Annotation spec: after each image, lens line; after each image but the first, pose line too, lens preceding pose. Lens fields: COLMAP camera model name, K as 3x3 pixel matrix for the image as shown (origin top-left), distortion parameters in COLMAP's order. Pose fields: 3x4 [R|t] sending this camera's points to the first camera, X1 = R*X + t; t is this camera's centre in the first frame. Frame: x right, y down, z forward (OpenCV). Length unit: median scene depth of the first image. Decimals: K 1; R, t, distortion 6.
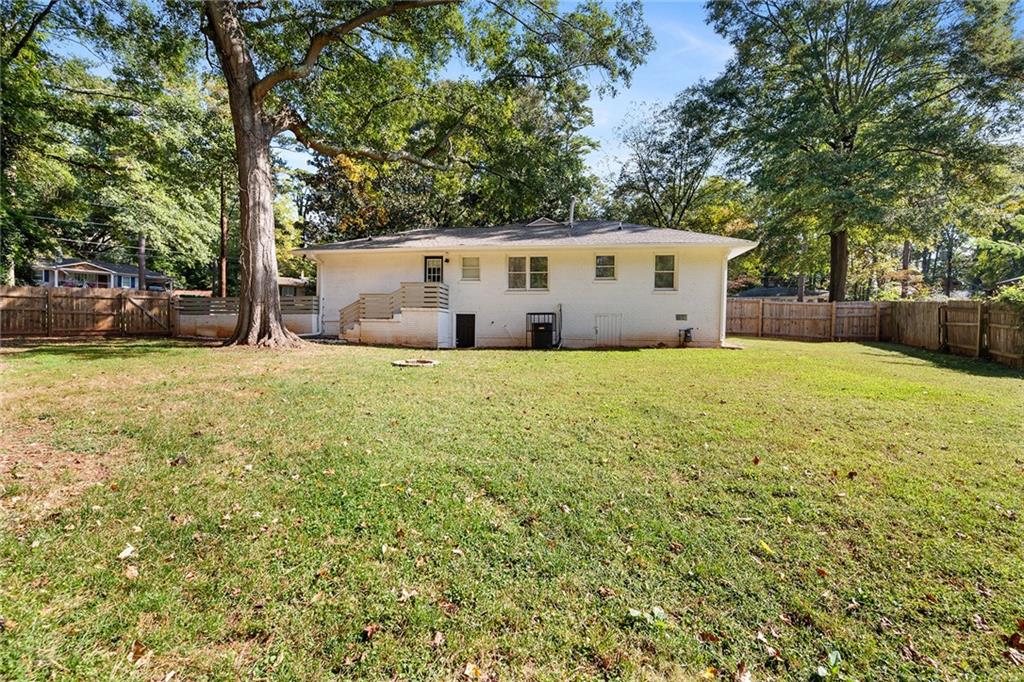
lens RADIAL K [[427.9, 0, 512.0], [0, 427.9, 341.0], [0, 0, 1]] dist [0.001118, -0.000107]
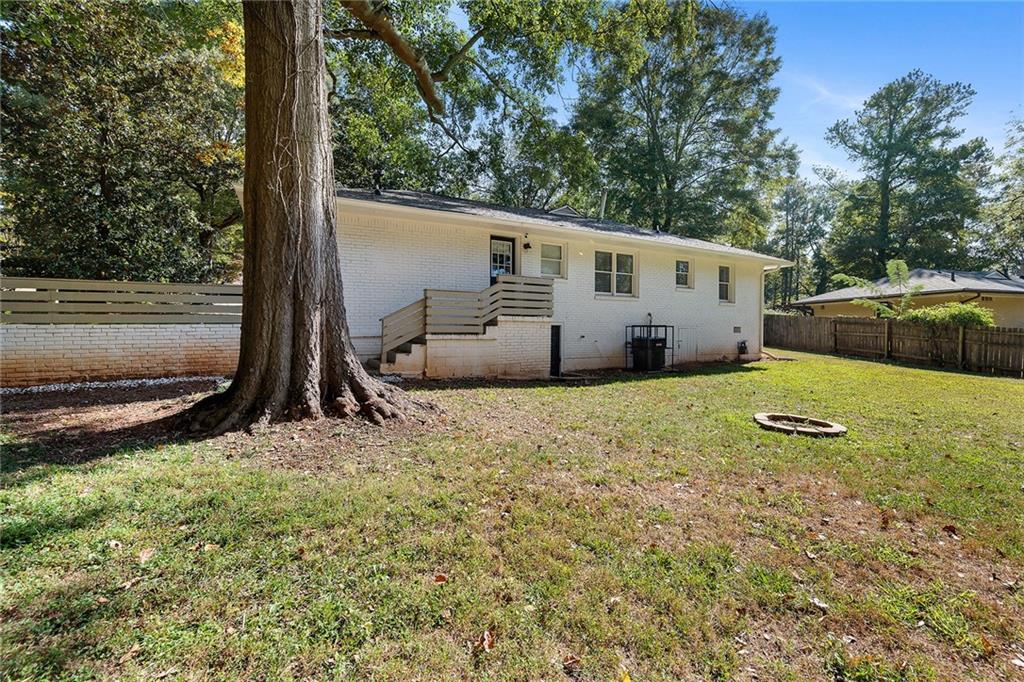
lens RADIAL K [[404.9, 0, 516.0], [0, 404.9, 331.4], [0, 0, 1]] dist [-0.000580, -0.000050]
pose [[0.810003, -0.008241, 0.586367, -0.547834], [0.017804, 0.999786, -0.010543, -0.047200], [-0.586155, 0.018979, 0.809977, 0.499993]]
